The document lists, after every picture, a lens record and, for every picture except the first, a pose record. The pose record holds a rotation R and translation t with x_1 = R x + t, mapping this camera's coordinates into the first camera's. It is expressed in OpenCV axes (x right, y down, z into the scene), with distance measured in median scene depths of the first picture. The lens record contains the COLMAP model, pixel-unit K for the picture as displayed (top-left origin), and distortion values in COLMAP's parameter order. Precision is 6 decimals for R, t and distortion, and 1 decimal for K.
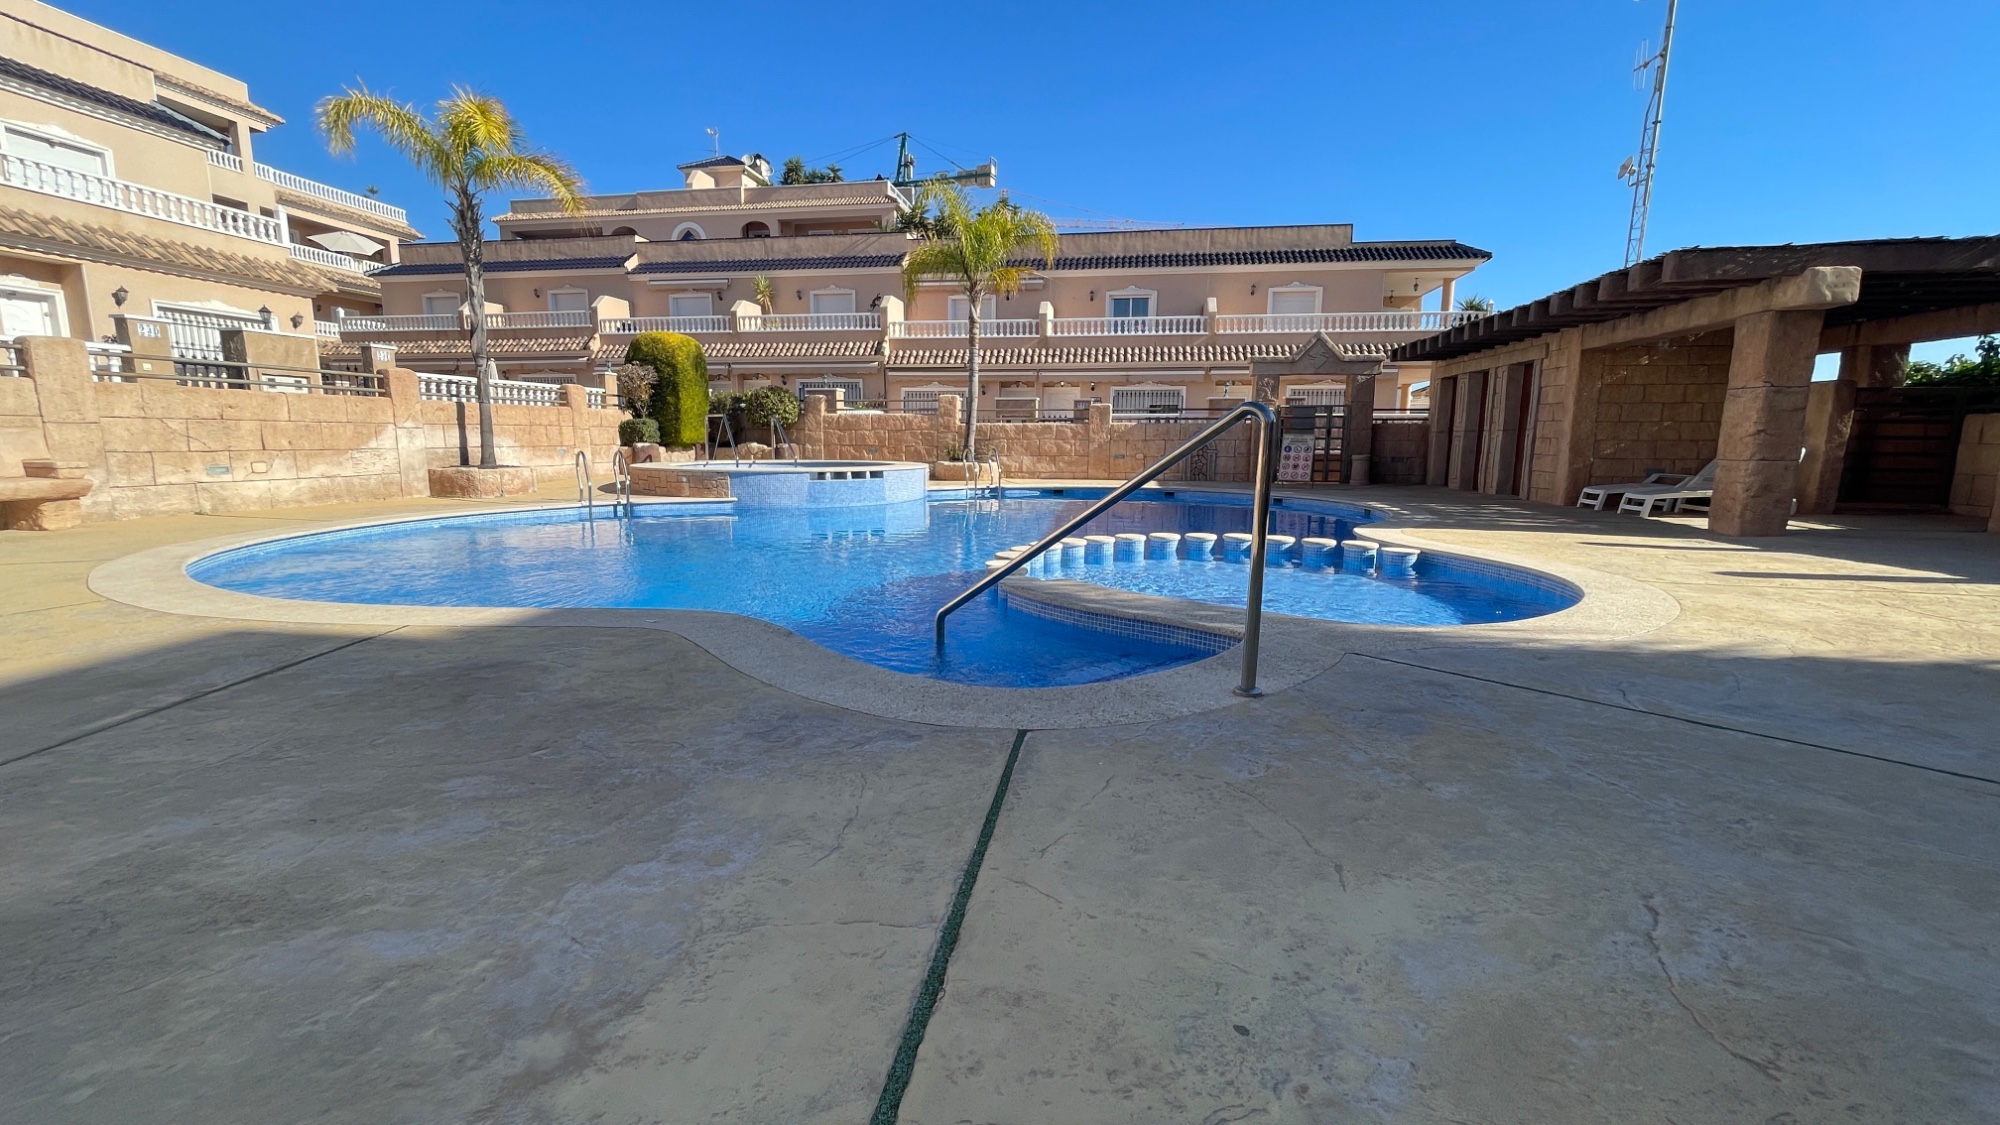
lens RADIAL K [[821.8, 0, 1000.0], [0, 821.8, 562.5], [0, 0, 1]] dist [0.019688, 0.000079]
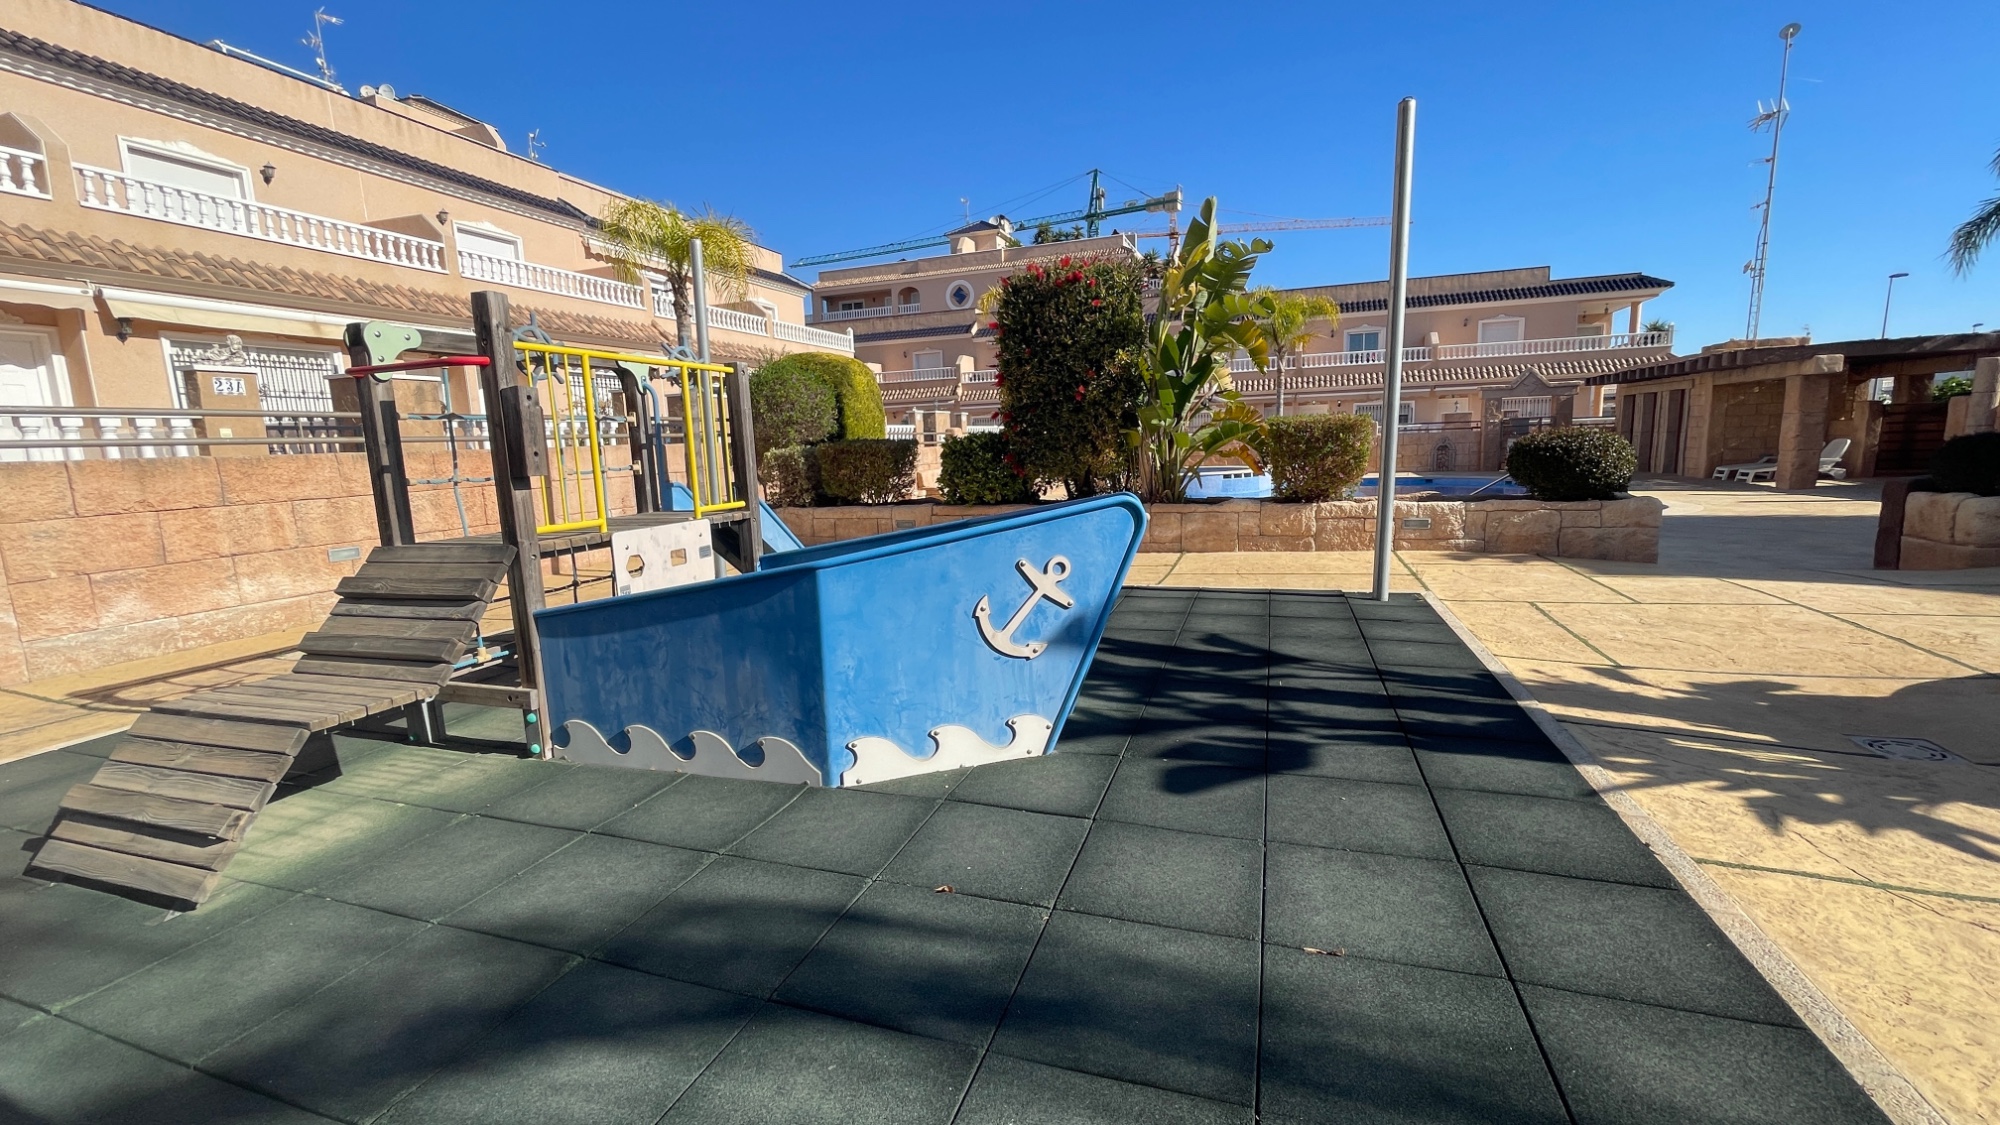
lens RADIAL K [[821.8, 0, 1000.0], [0, 821.8, 562.5], [0, 0, 1]] dist [0.019688, 0.000079]
pose [[0.984778, -0.015055, -0.173162, -0.293379], [0.015105, 0.999885, -0.001028, 0.056120], [0.173157, -0.001603, 0.984893, -0.618943]]
